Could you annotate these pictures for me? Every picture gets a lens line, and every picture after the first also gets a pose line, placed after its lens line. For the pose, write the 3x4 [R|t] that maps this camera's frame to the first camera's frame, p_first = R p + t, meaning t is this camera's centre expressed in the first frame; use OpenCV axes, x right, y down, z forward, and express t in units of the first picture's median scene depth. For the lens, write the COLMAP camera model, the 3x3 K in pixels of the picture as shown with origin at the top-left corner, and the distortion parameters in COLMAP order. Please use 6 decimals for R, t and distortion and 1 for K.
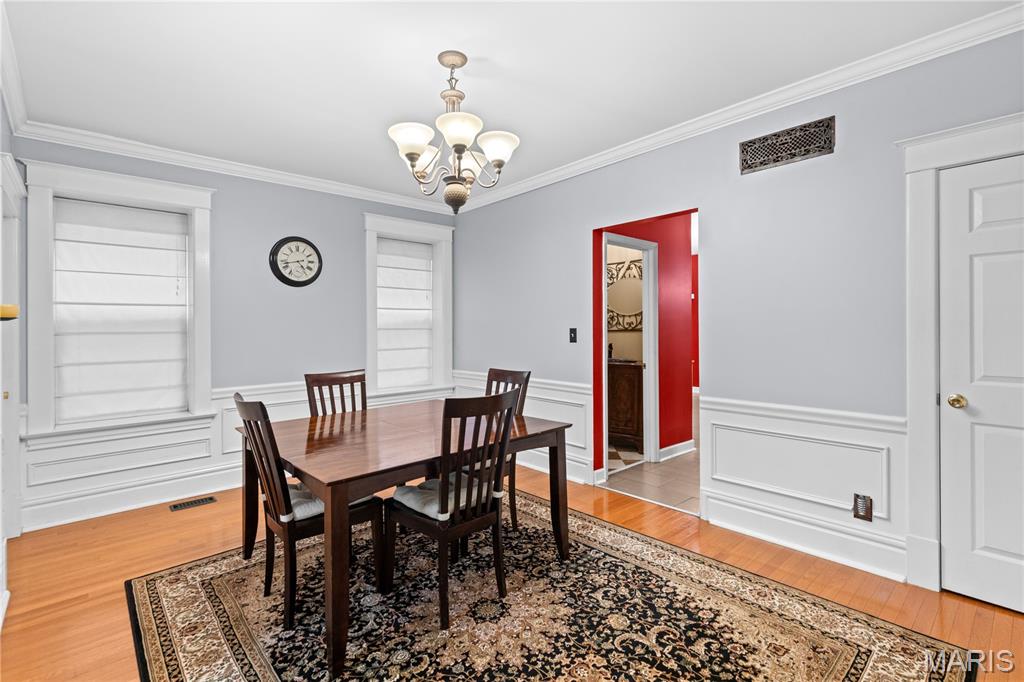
lens RADIAL K [[476.2, 0, 513.2], [0, 476.2, 329.2], [0, 0, 1]] dist [0.013254, -0.000152]
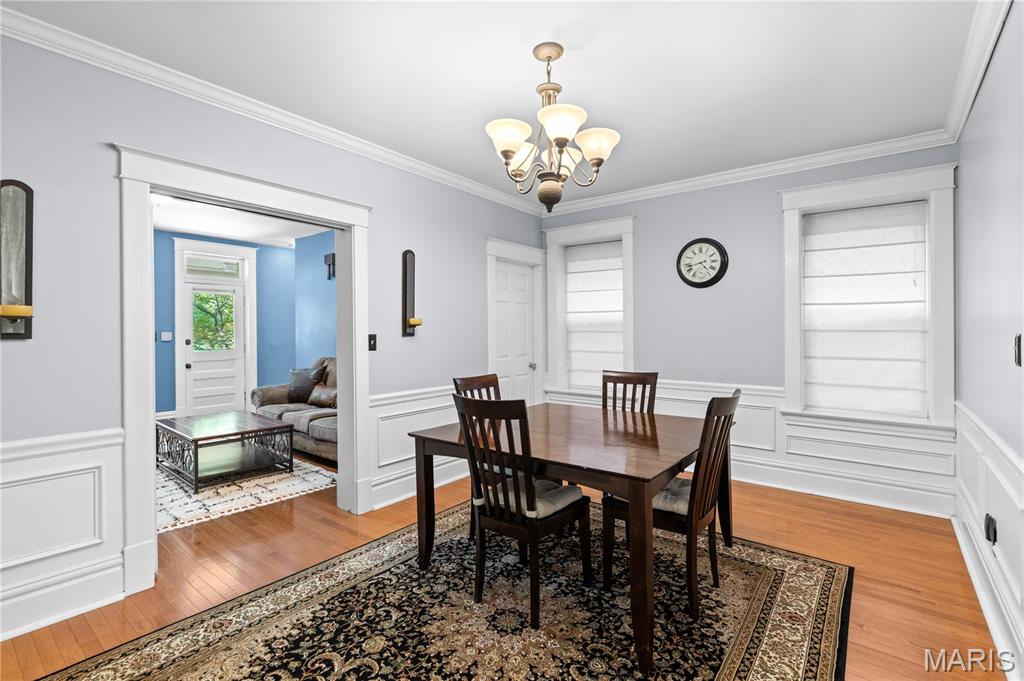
lens RADIAL K [[468.9, 0, 513.4], [0, 468.9, 324.4], [0, 0, 1]] dist [0.001038, 0.000276]
pose [[0.168474, 0.000543, -0.985706, 0.796655], [-0.001654, 0.999999, 0.000268, -0.017957], [0.985705, 0.001586, 0.168474, 0.754907]]
